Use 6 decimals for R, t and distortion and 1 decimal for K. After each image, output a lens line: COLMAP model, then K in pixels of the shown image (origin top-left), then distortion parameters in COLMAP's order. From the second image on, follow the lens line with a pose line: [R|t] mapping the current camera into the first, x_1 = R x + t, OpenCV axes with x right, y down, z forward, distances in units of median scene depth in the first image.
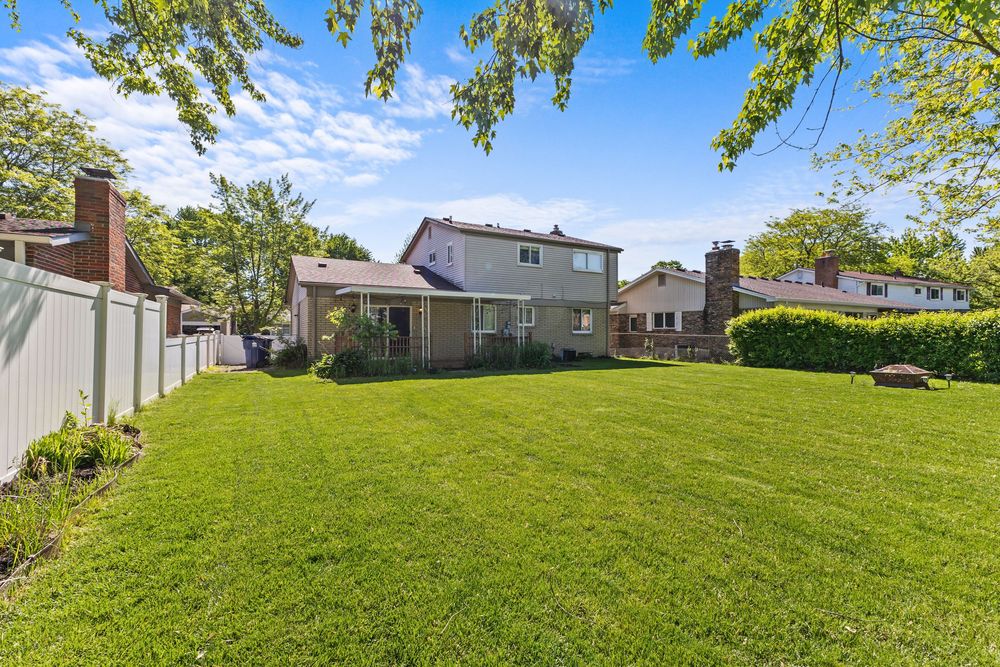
lens RADIAL K [[433.0, 0, 496.5], [0, 433.0, 332.3], [0, 0, 1]] dist [0.008285, -0.000627]
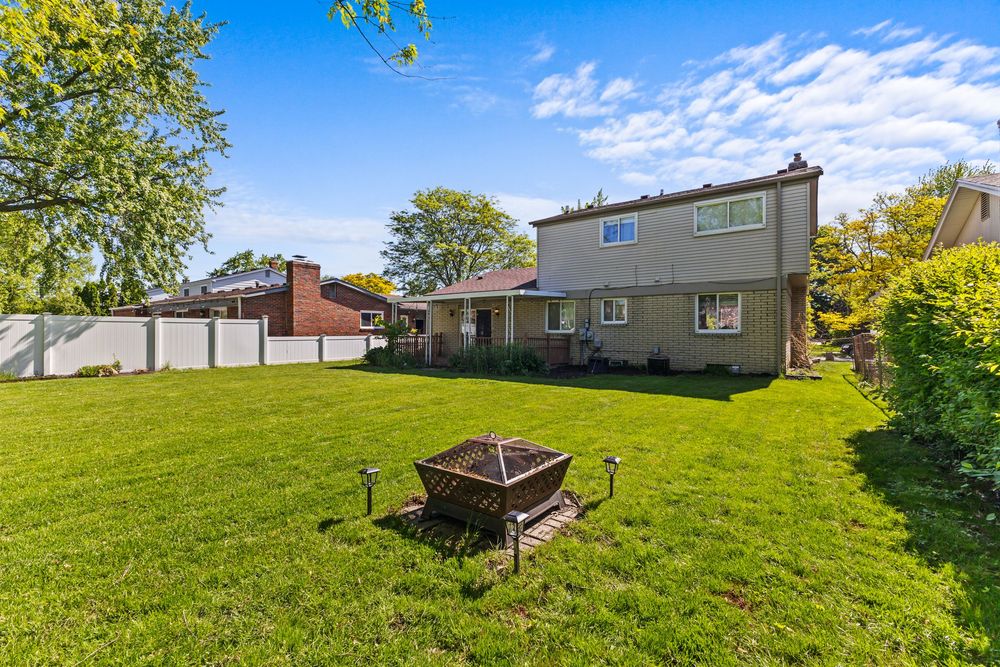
lens RADIAL K [[433.0, 0, 496.5], [0, 433.0, 332.3], [0, 0, 1]] dist [0.008285, -0.000627]
pose [[0.420972, -0.002057, -0.907071, 0.668257], [0.003069, 0.999995, -0.000844, 0.000472], [0.907069, -0.002428, 0.420976, 0.478496]]
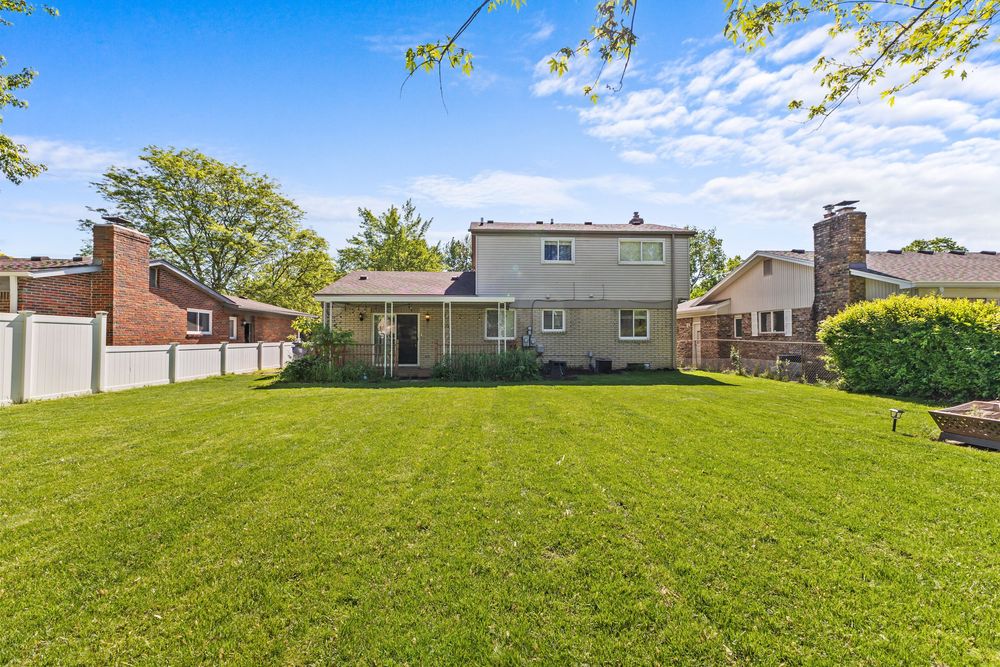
lens RADIAL K [[433.0, 0, 496.5], [0, 433.0, 332.3], [0, 0, 1]] dist [0.008285, -0.000627]
pose [[0.895872, -0.010357, -0.444192, 0.348557], [0.003429, 0.999860, -0.016398, 0.000734], [0.444299, 0.013168, 0.895782, 0.158967]]
